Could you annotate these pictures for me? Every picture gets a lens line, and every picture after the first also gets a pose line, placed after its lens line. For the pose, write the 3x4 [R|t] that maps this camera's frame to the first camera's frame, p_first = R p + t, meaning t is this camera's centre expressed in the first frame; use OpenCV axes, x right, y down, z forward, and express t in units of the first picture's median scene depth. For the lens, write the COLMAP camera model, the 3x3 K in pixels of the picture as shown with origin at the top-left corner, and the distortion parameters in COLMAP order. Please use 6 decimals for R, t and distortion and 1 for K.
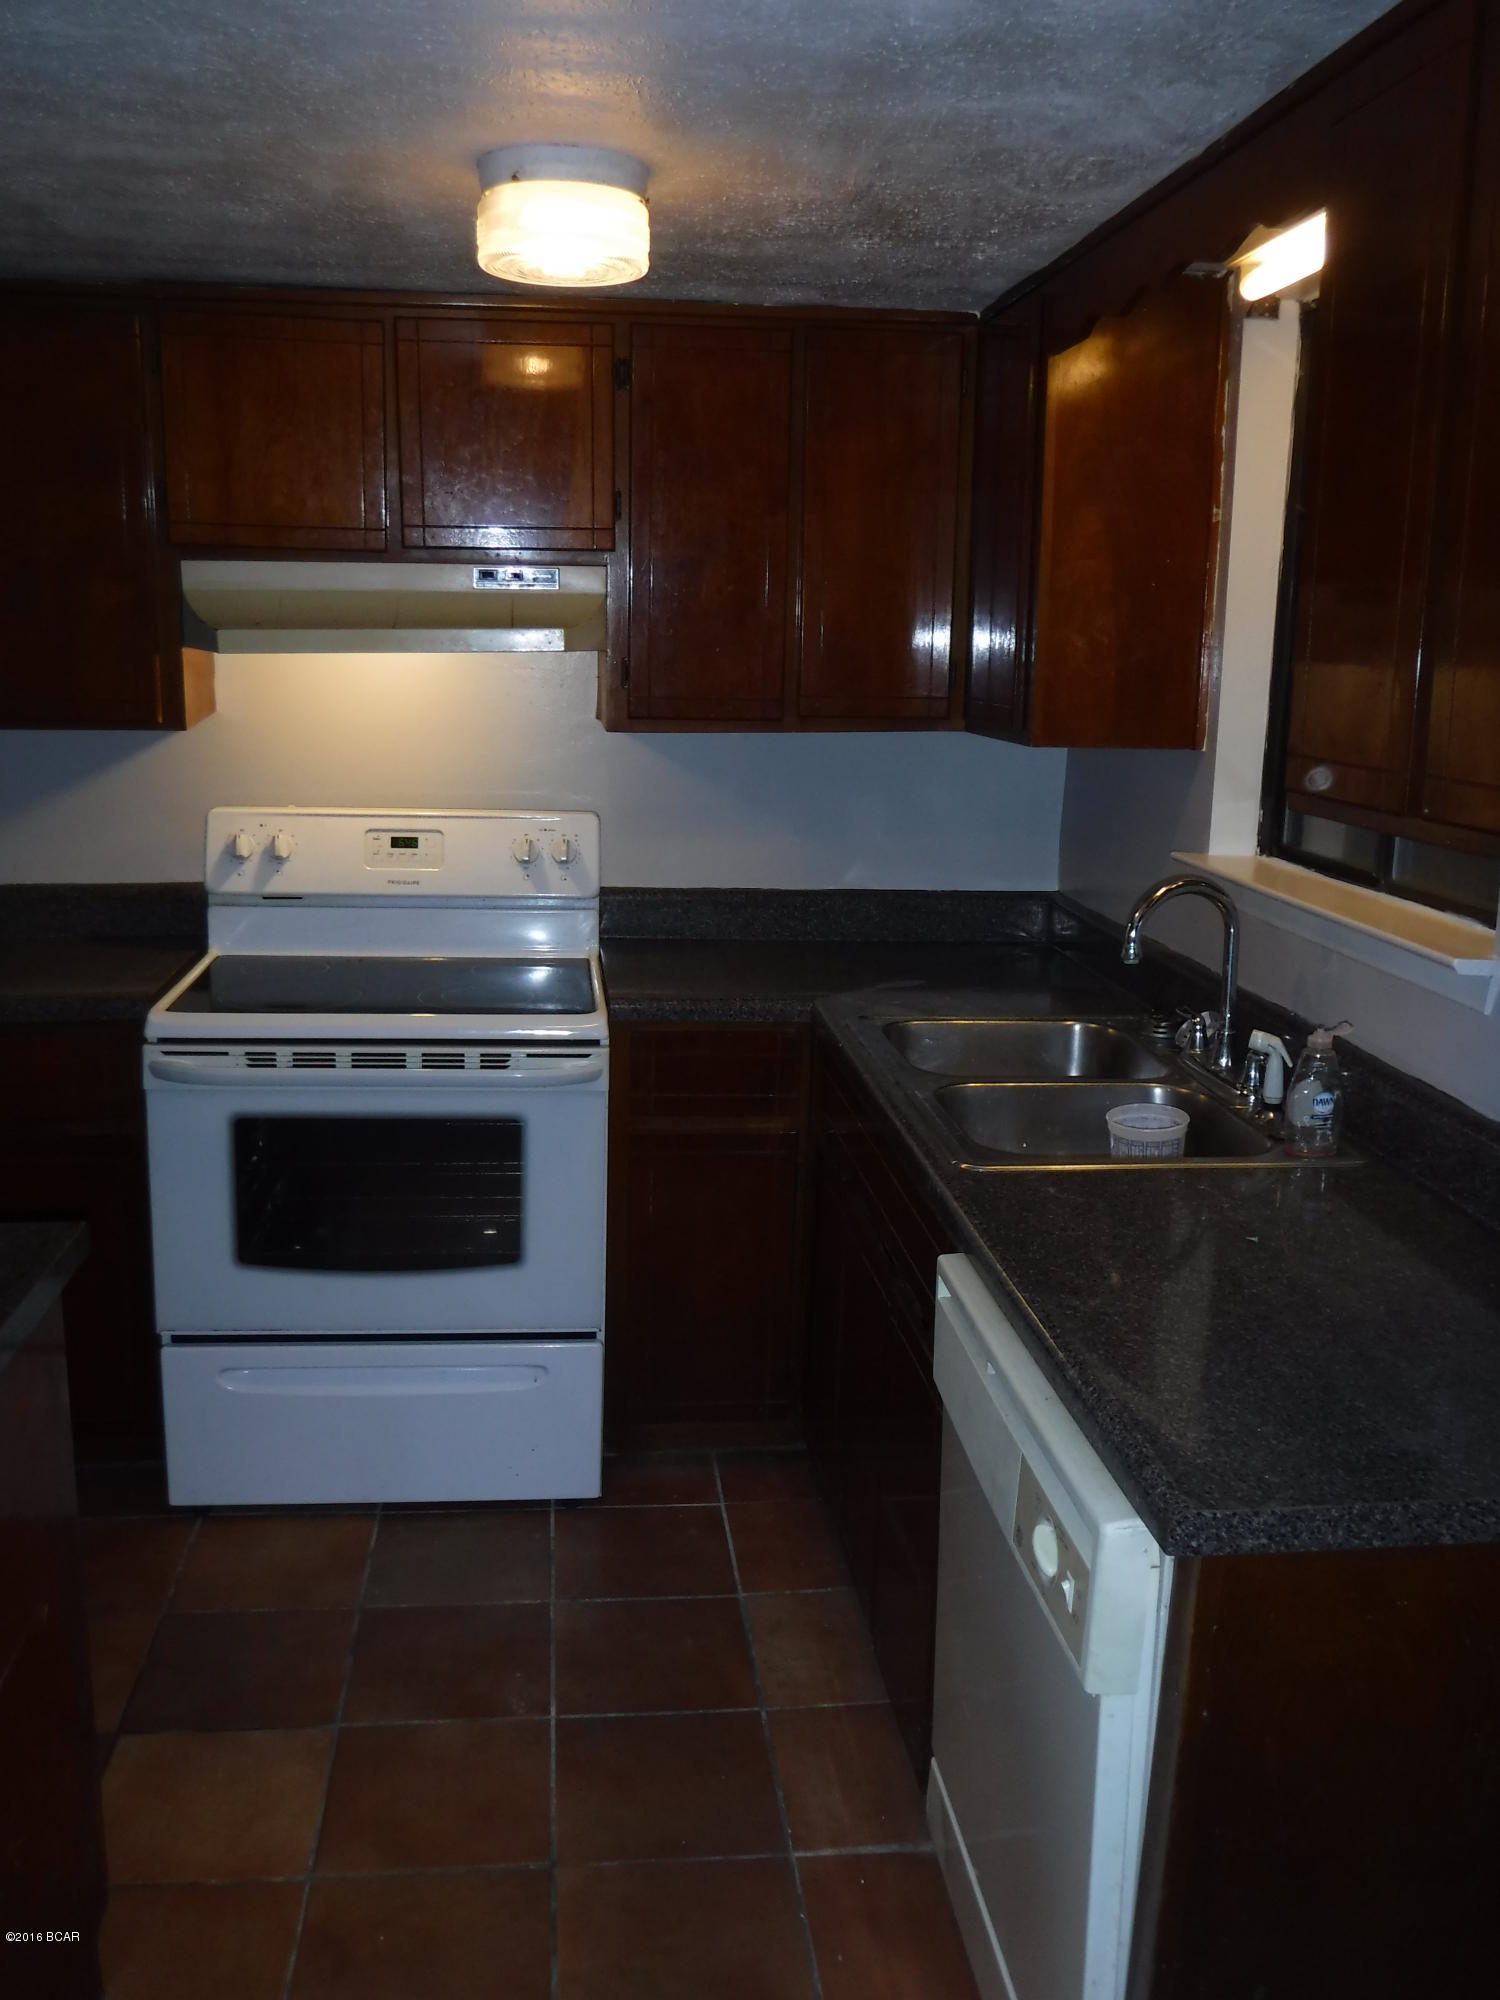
lens RADIAL K [[1694.0, 0, 746.6], [0, 1694.0, 1006.2], [0, 0, 1]] dist [-0.063976, 0.056693]
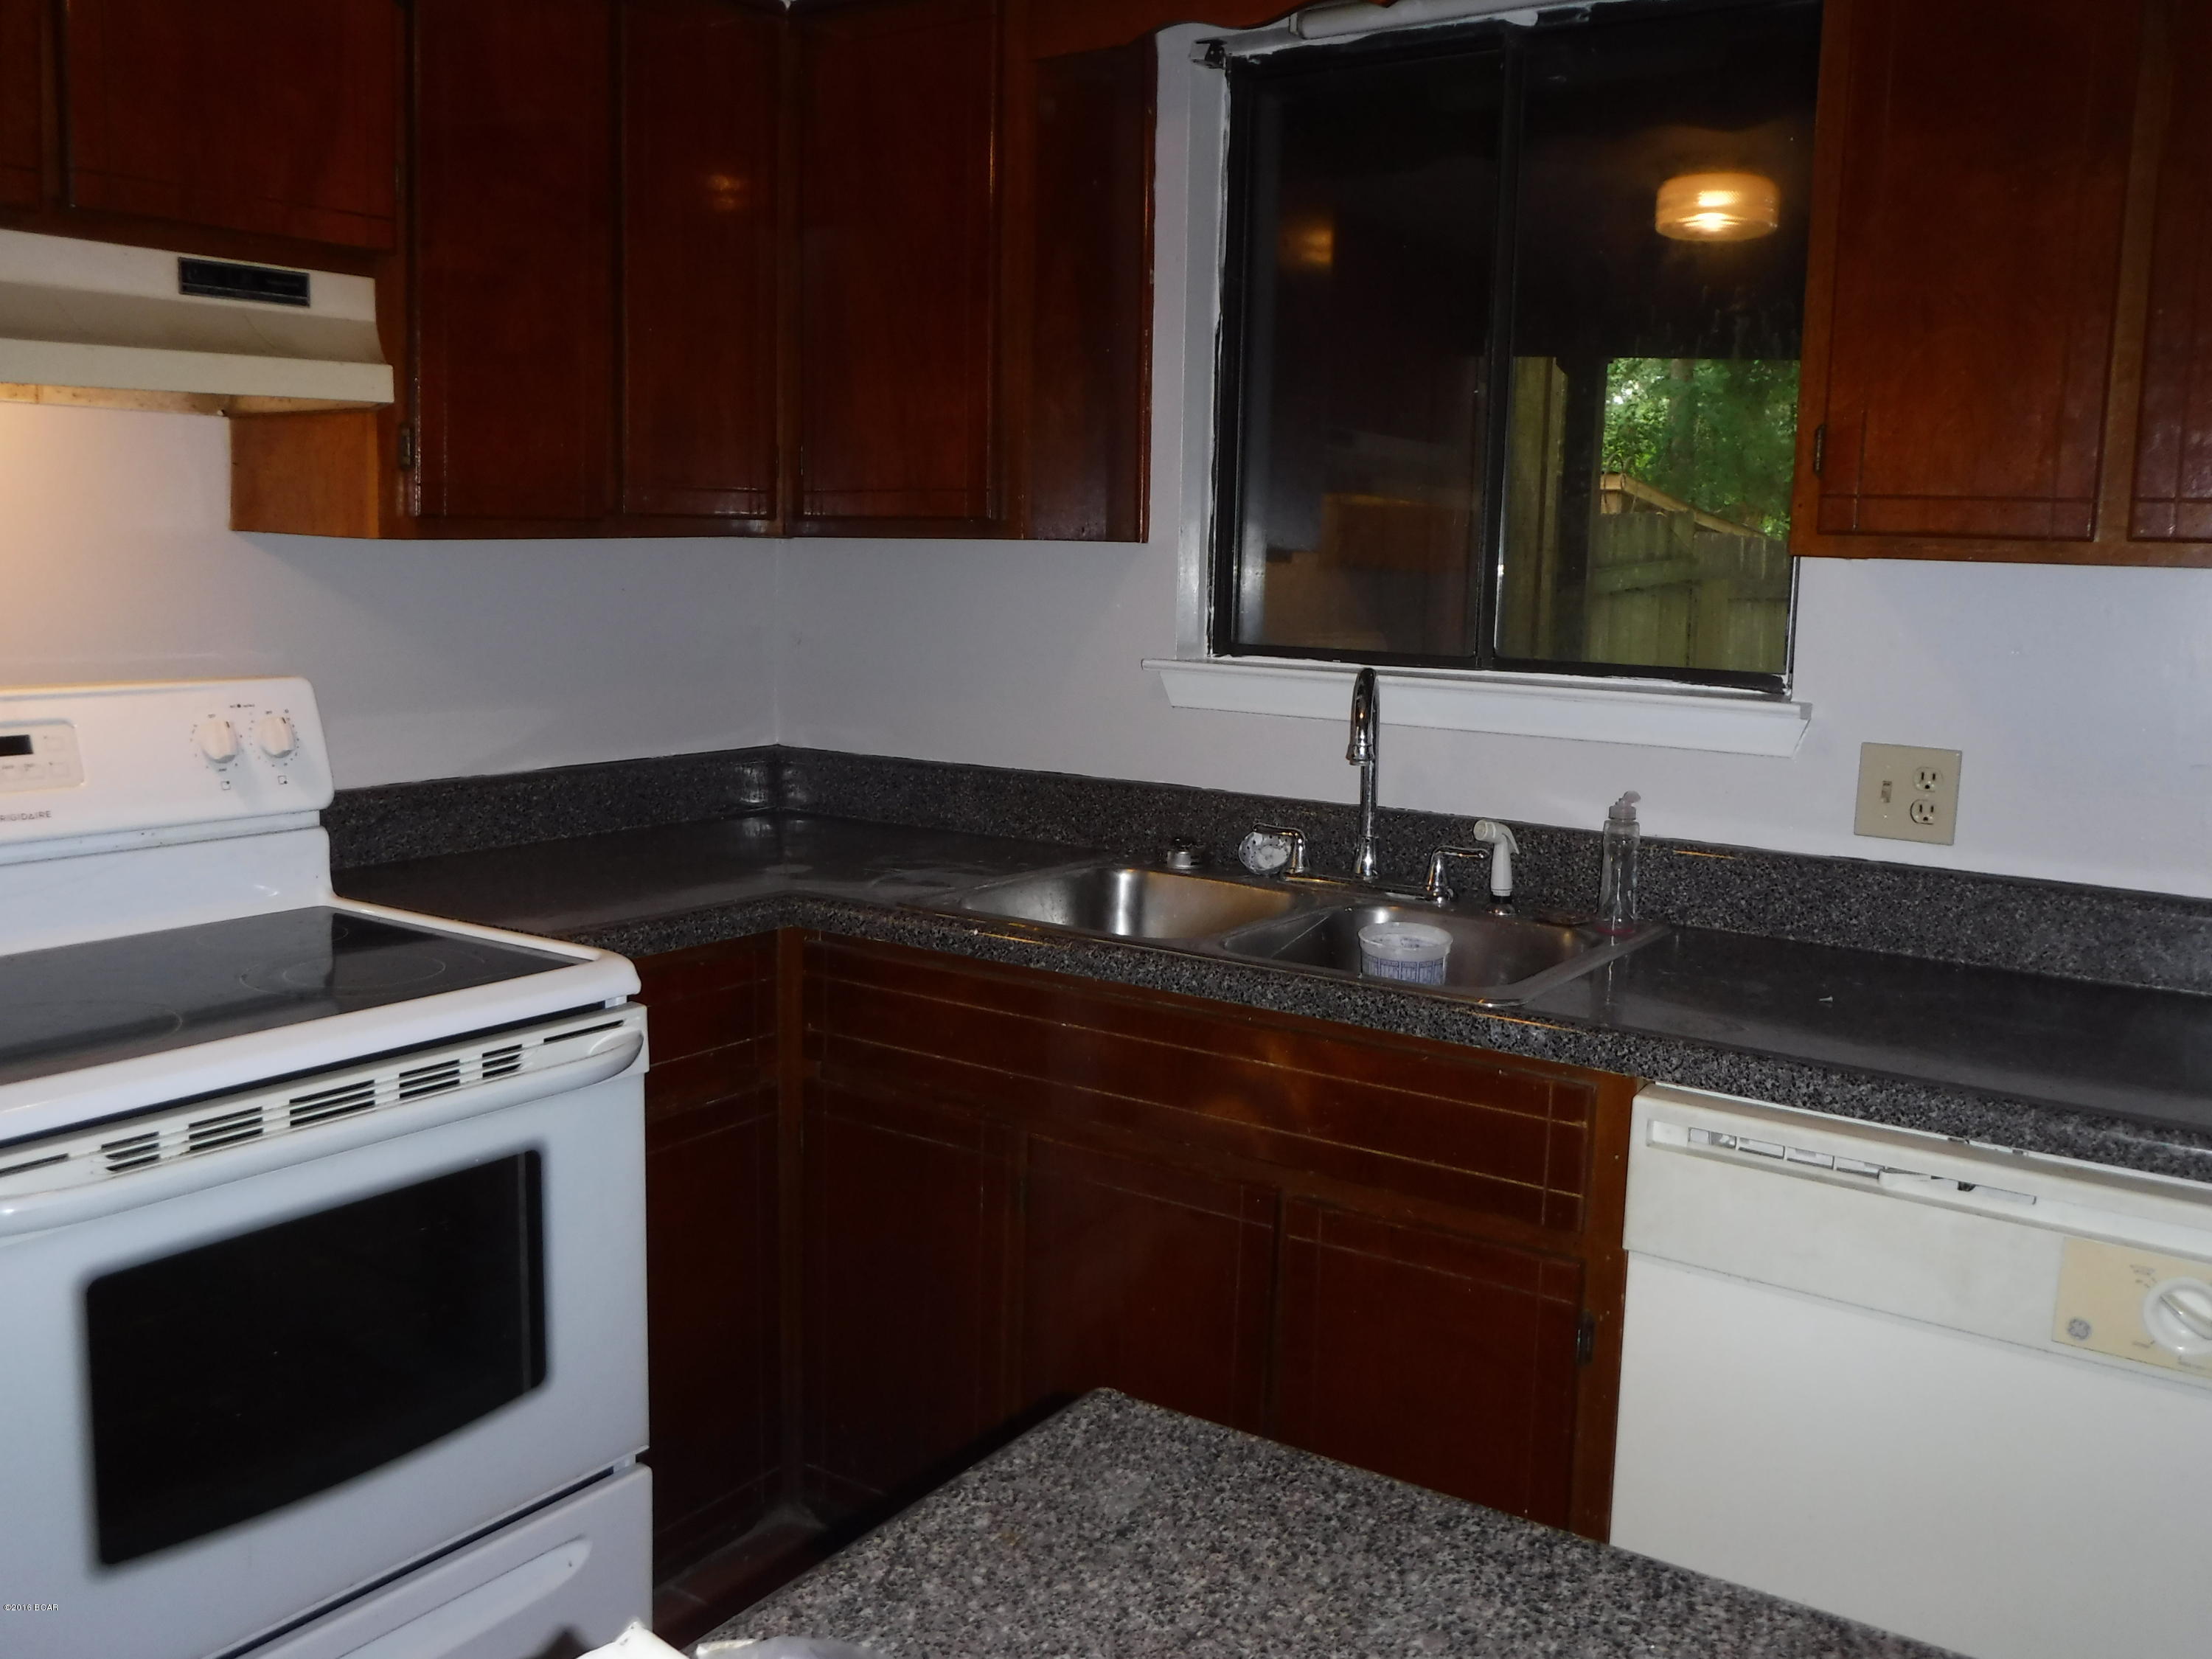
lens RADIAL K [[1873.5, 0, 1103.9], [0, 1873.5, 818.2], [0, 0, 1]] dist [-0.063976, 0.056693]
pose [[0.653589, -0.118664, 0.747489, -0.422539], [0.159828, 0.987000, 0.016936, -0.026129], [-0.739781, 0.108400, 0.664058, 0.333722]]
